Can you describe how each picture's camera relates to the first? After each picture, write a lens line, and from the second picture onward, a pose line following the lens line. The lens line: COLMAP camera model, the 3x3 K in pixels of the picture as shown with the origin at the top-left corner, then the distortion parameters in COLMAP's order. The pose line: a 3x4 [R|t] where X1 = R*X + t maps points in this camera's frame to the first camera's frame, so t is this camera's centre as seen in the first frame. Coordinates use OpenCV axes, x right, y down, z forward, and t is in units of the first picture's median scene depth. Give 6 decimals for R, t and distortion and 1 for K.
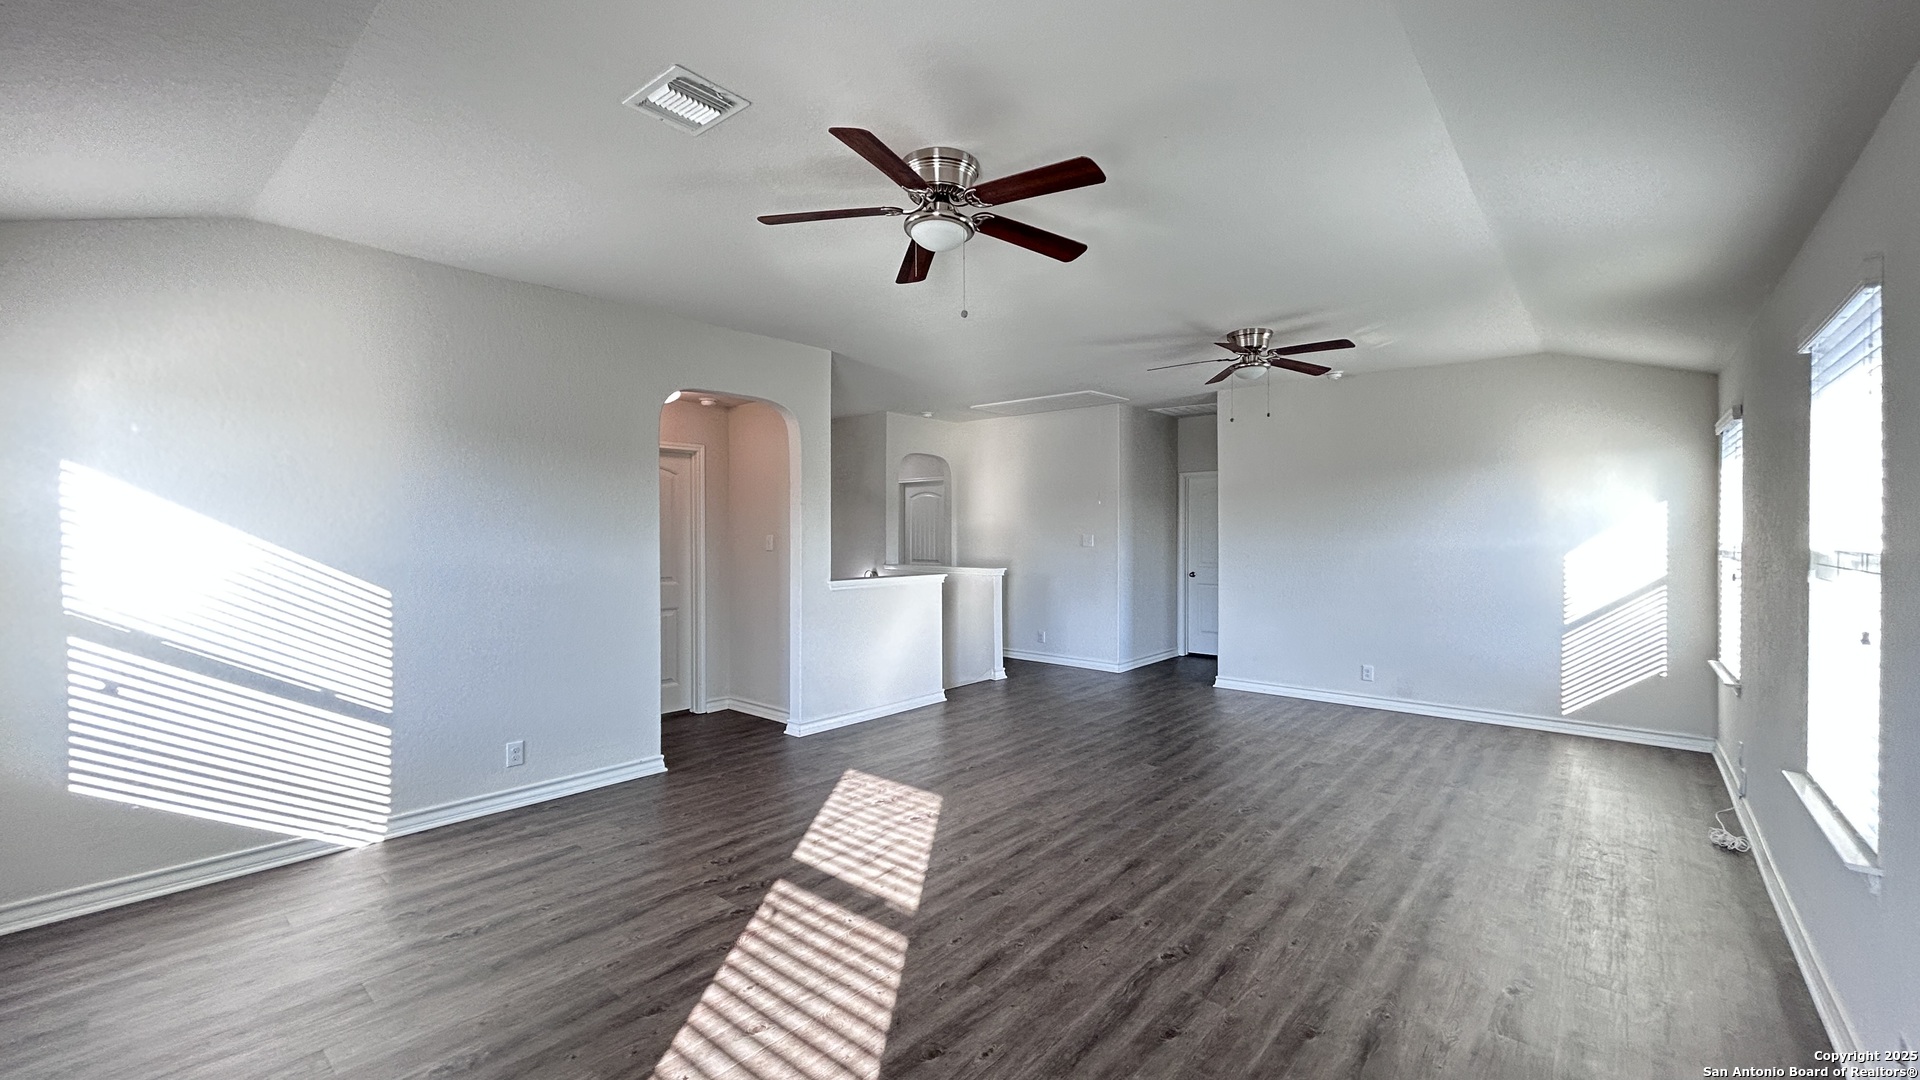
lens RADIAL K [[775.0, 0, 971.9], [0, 775.0, 543.9], [0, 0, 1]] dist [0.006165, 0.000397]
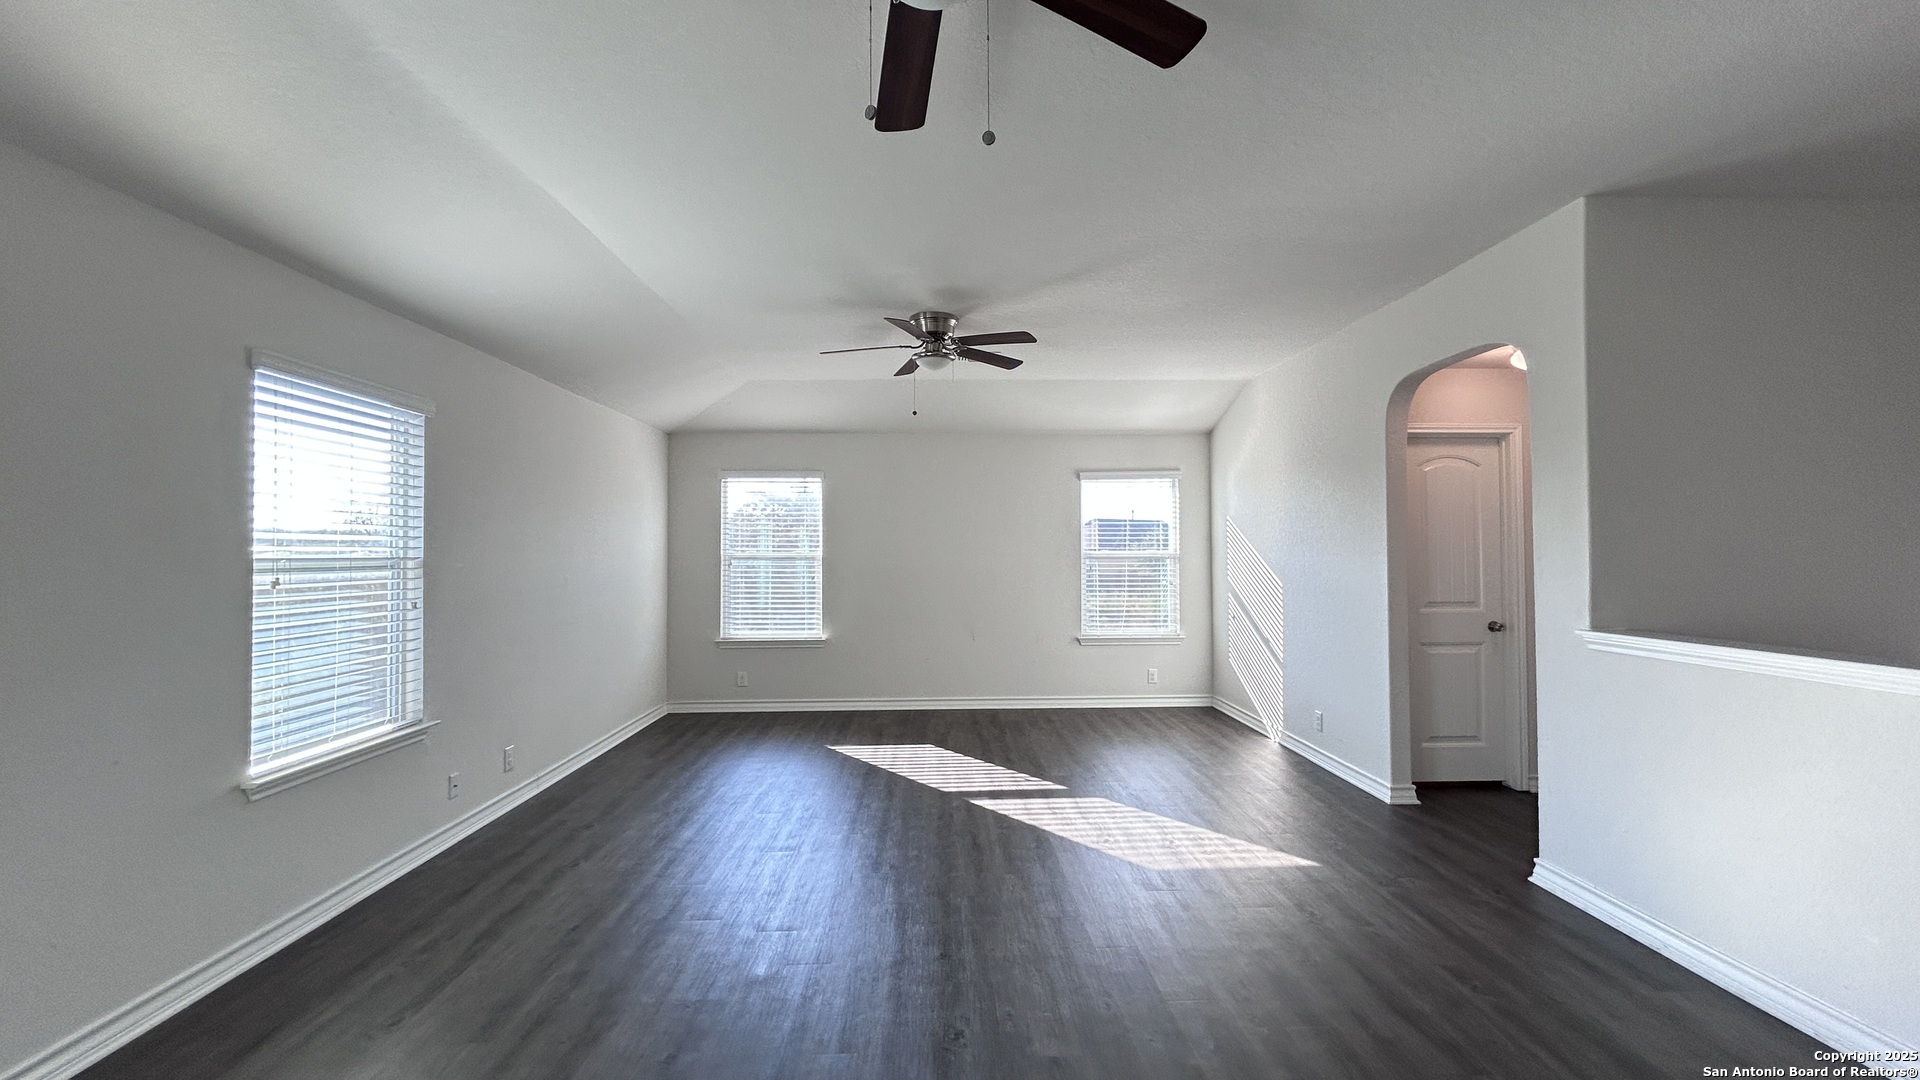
lens RADIAL K [[775.0, 0, 973.0], [0, 775.0, 543.1], [0, 0, 1]] dist [0.006165, 0.000397]
pose [[-0.747773, -0.018734, -0.663690, 0.797305], [-0.005836, 0.999749, -0.021645, 0.004235], [0.663928, -0.012313, -0.747695, 1.835692]]
